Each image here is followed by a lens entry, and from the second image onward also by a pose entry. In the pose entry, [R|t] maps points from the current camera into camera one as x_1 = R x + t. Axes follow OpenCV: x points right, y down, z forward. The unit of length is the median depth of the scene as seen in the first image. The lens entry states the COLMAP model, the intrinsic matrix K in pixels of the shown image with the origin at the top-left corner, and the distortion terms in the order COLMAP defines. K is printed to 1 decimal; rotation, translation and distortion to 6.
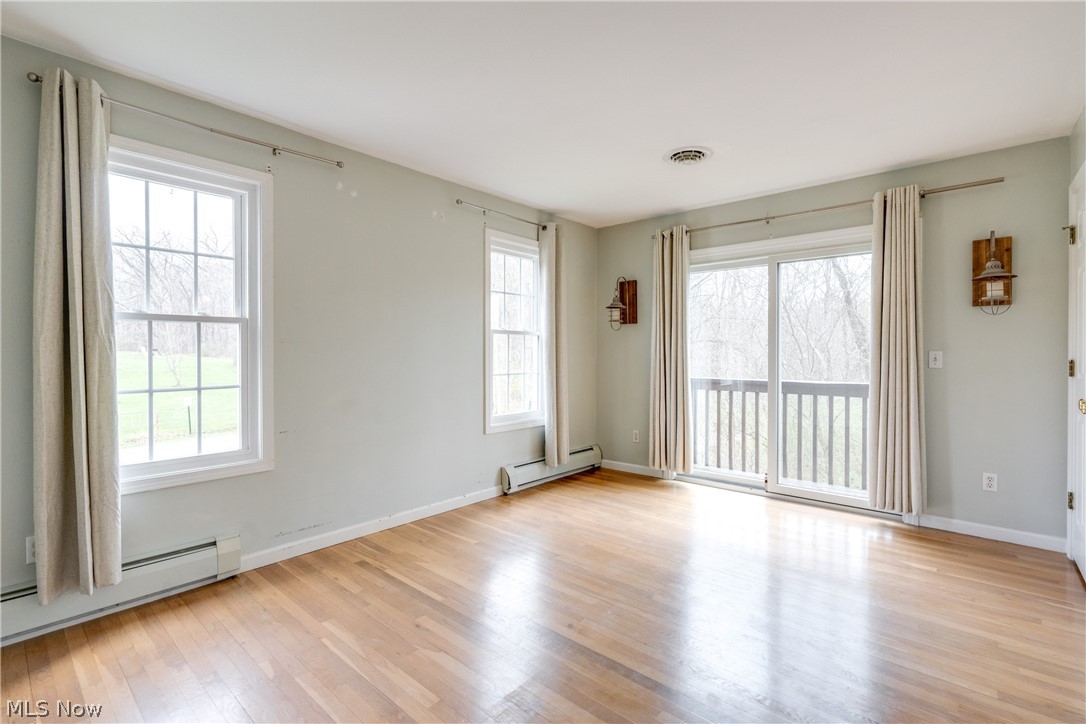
lens RADIAL K [[493.9, 0, 546.5], [0, 493.9, 363.4], [0, 0, 1]] dist [-0.008607, 0.001406]
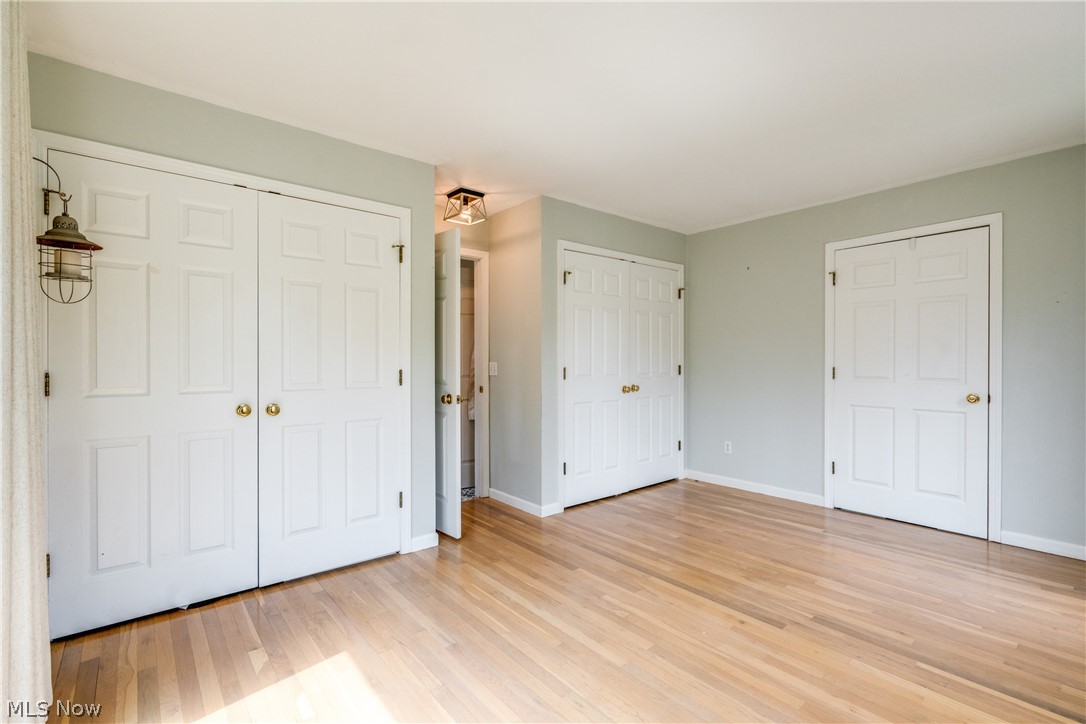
lens RADIAL K [[493.9, 0, 545.6], [0, 493.9, 366.9], [0, 0, 1]] dist [-0.008607, 0.001406]
pose [[-0.987555, -0.000060, 0.157274, 0.190440], [0.005542, 0.999366, 0.035176, -0.030353], [-0.157176, 0.035610, -0.986928, 1.338655]]
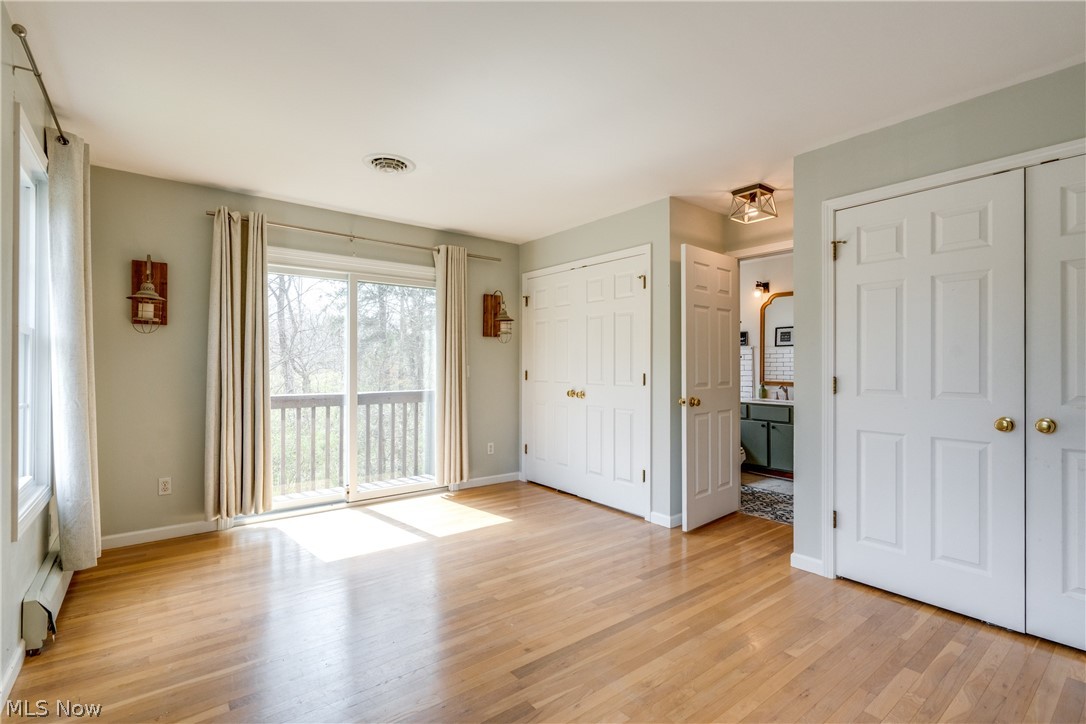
lens RADIAL K [[493.9, 0, 540.4], [0, 493.9, 360.6], [0, 0, 1]] dist [-0.008607, 0.001406]
pose [[0.193569, 0.010826, 0.981027, -0.580630], [0.020956, 0.999665, -0.015166, -0.011118], [-0.980863, 0.023494, 0.193277, 0.499498]]
